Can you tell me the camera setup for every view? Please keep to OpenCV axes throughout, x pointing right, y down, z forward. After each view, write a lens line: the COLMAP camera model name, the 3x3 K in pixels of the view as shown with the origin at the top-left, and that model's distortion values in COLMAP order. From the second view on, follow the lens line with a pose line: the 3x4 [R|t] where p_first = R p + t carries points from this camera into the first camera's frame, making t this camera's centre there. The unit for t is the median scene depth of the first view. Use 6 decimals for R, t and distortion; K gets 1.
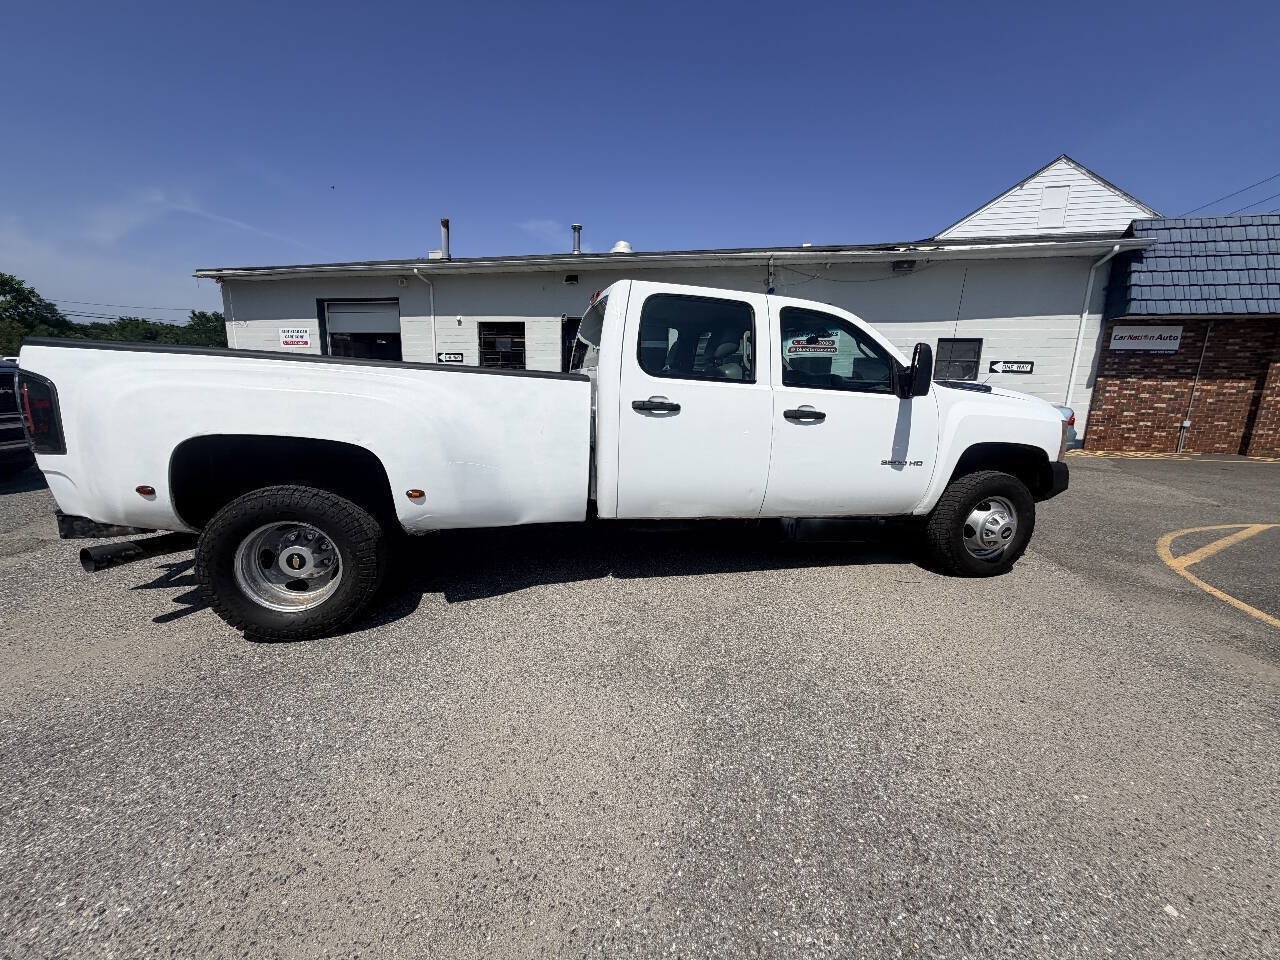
lens RADIAL K [[507.8, 0, 637.3], [0, 507.8, 481.6], [0, 0, 1]] dist [0.000006, -0.000010]
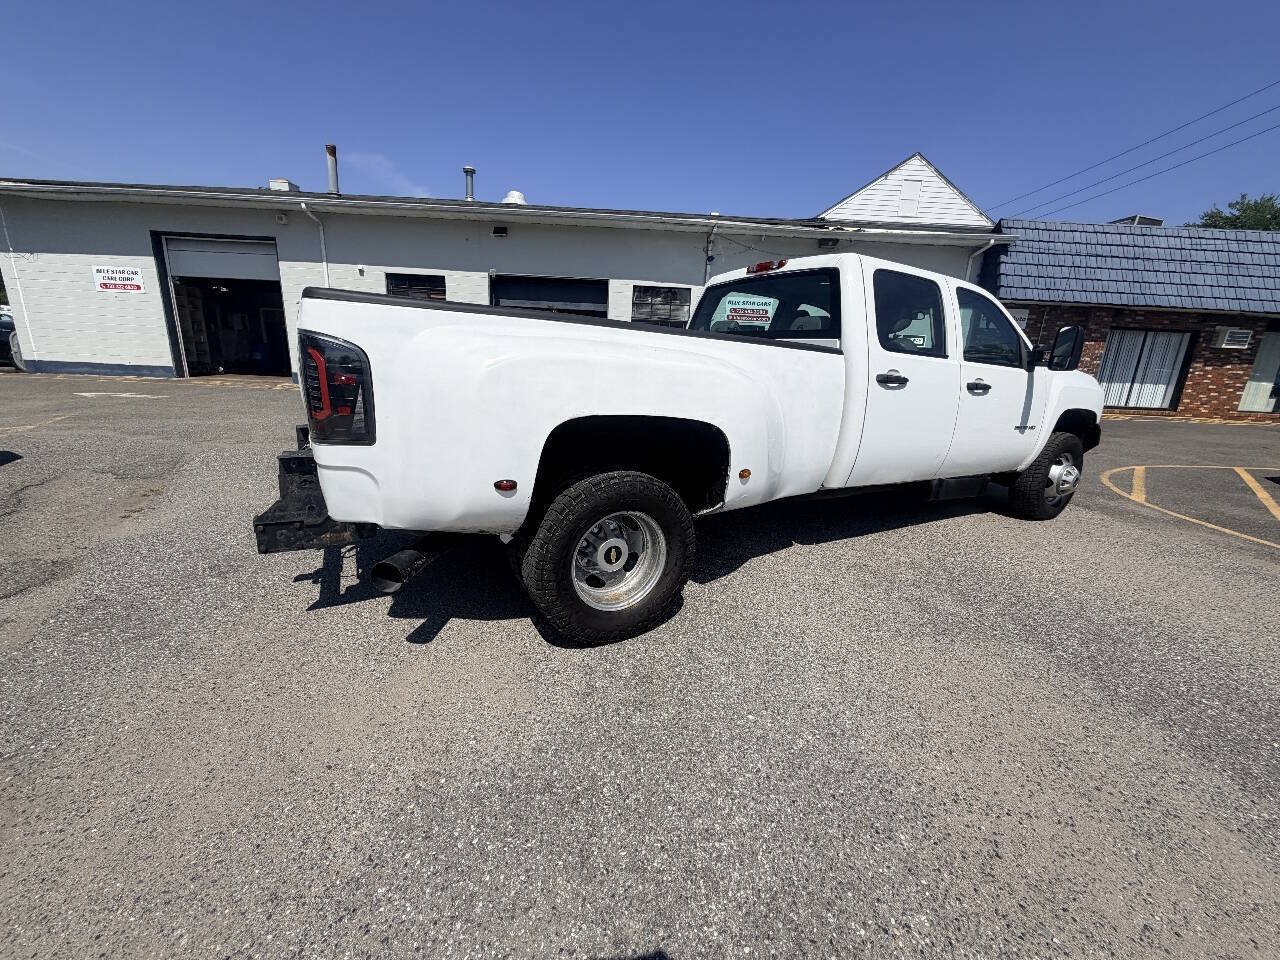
lens RADIAL K [[507.8, 0, 637.0], [0, 507.8, 482.1], [0, 0, 1]] dist [0.000006, -0.000010]
pose [[0.962985, -0.051710, 0.264547, -0.213670], [0.033246, 0.996718, 0.073805, -0.008977], [-0.267495, -0.062278, 0.961544, 0.032947]]
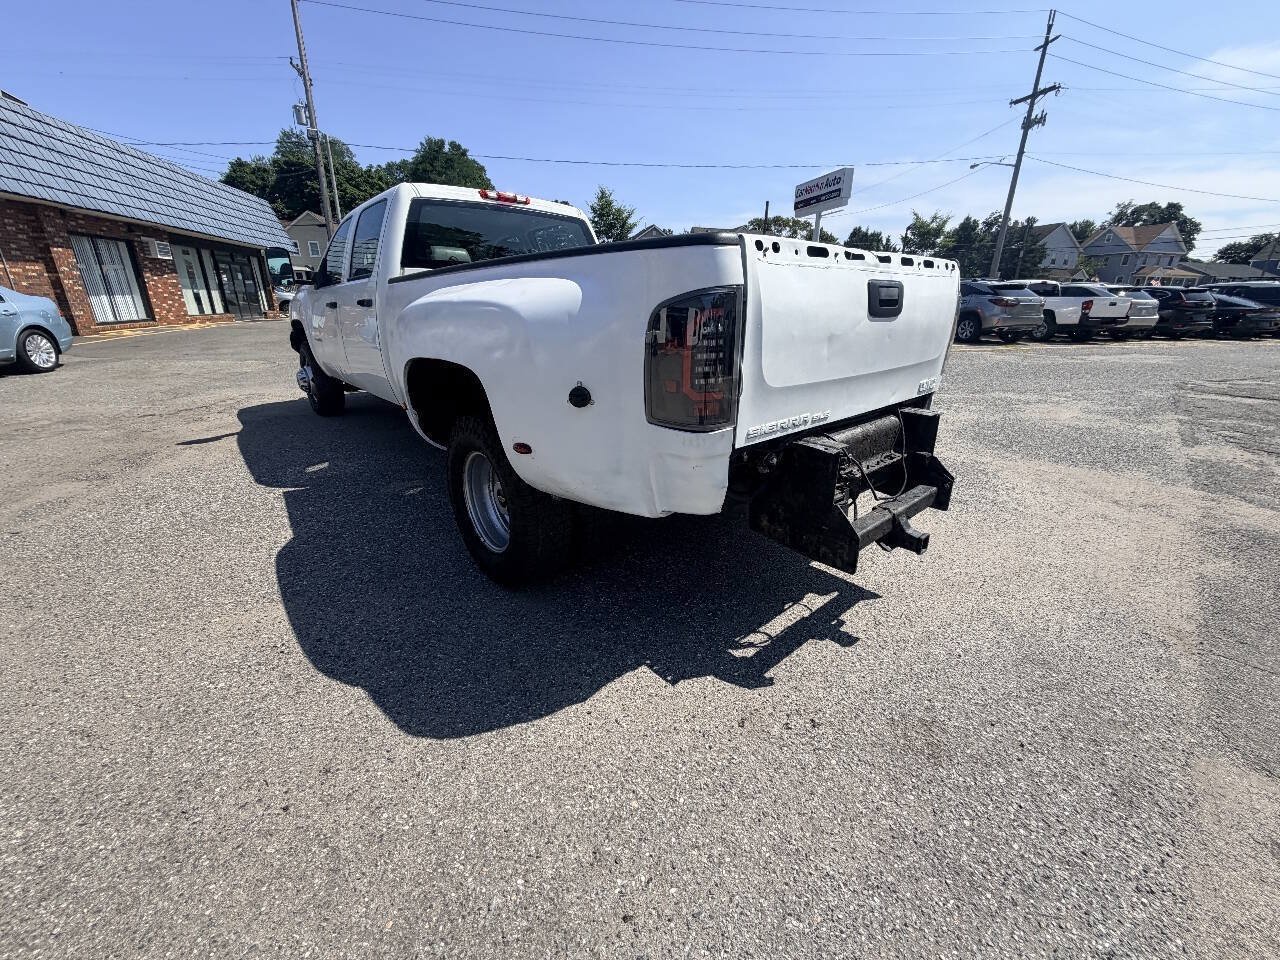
lens RADIAL K [[507.8, 0, 636.4], [0, 507.8, 480.7], [0, 0, 1]] dist [0.000006, -0.000010]
pose [[-0.473146, -0.332563, 0.815803, -0.420689], [0.136571, 0.887131, 0.440848, -0.096589], [-0.870334, 0.320000, -0.374325, 0.468196]]
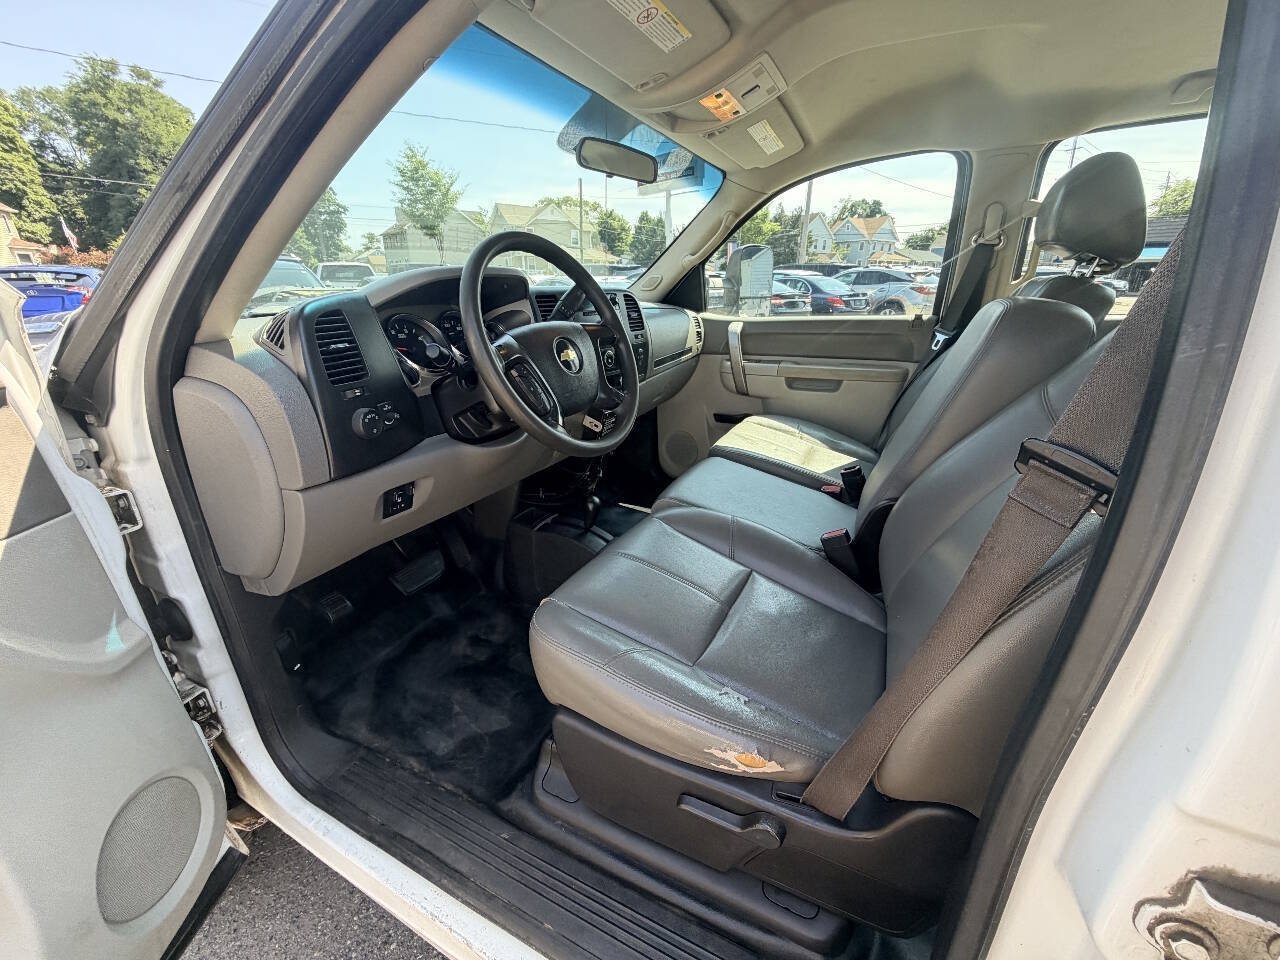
lens RADIAL K [[507.8, 0, 639.2], [0, 507.8, 483.4], [0, 0, 1]] dist [0.000006, -0.000010]
pose [[-0.774862, -0.263994, 0.574365, 0.046518], [0.090533, 0.852906, 0.514155, -0.107154], [-0.625613, 0.450398, -0.636984, 0.493749]]
